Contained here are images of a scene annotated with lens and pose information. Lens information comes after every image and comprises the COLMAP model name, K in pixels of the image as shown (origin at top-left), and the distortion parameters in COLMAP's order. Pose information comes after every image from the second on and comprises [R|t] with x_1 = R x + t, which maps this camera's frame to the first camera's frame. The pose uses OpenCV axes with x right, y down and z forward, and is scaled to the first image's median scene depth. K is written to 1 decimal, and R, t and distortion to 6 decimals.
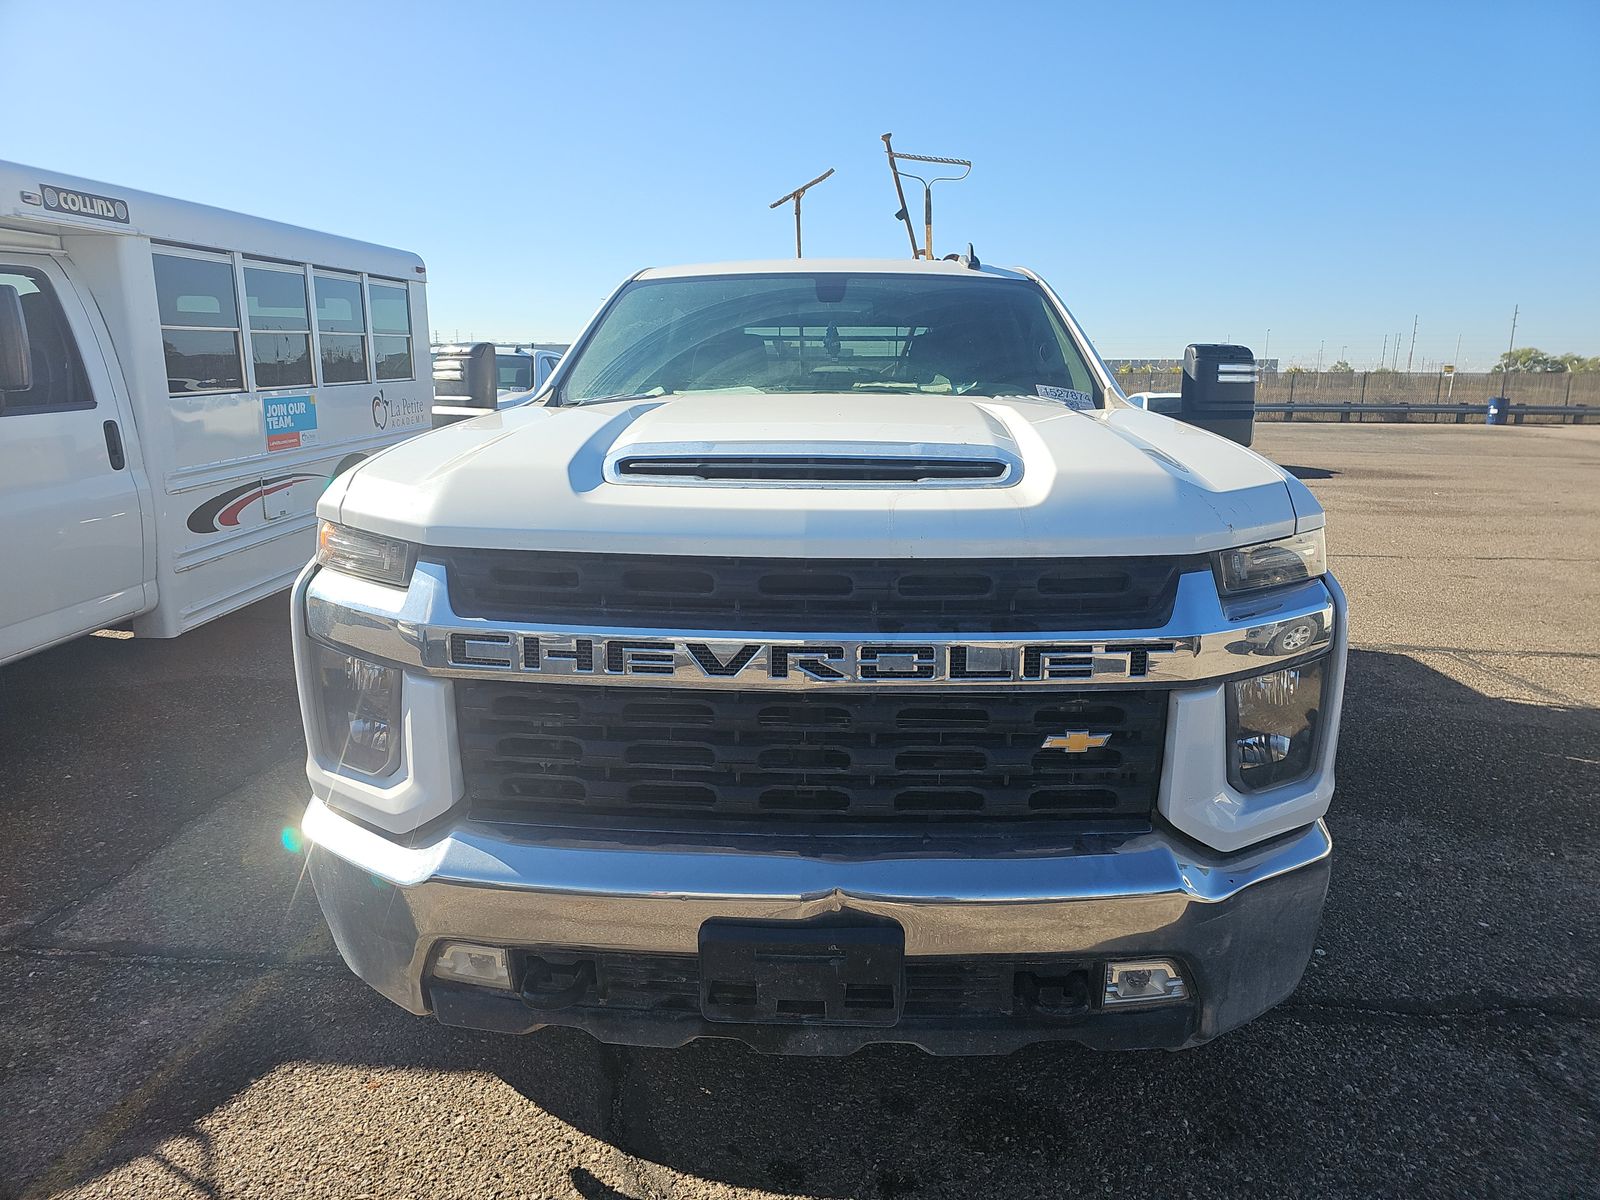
lens RADIAL K [[1076.7, 0, 802.3], [0, 1076.7, 573.1], [0, 0, 1]] dist [0.018939, -0.003643]
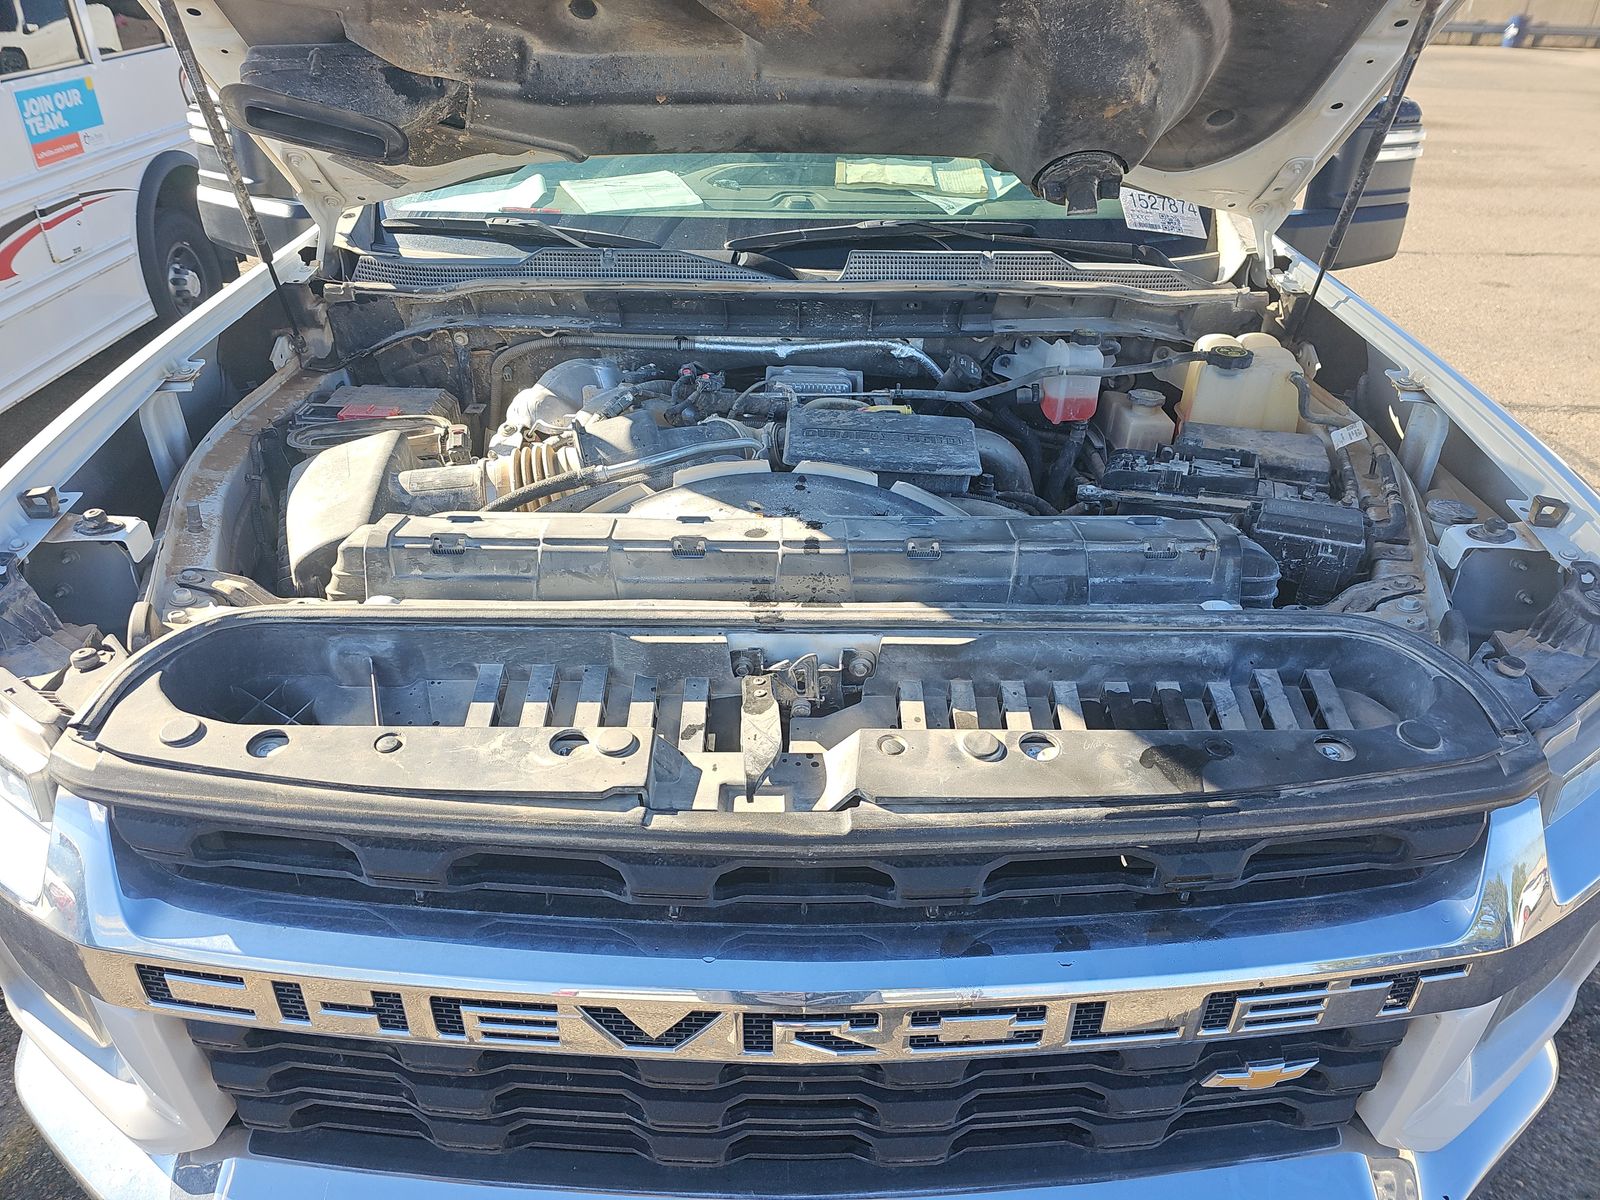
lens RADIAL K [[1083.8, 0, 800.0], [0, 1083.8, 600.0], [0, 0, 1]] dist [-0.005484, -0.005206]
pose [[0.998502, -0.024627, 0.048868, -0.007011], [0.006104, 0.937565, 0.347758, -0.098066], [-0.054381, -0.346938, 0.936310, 0.180690]]
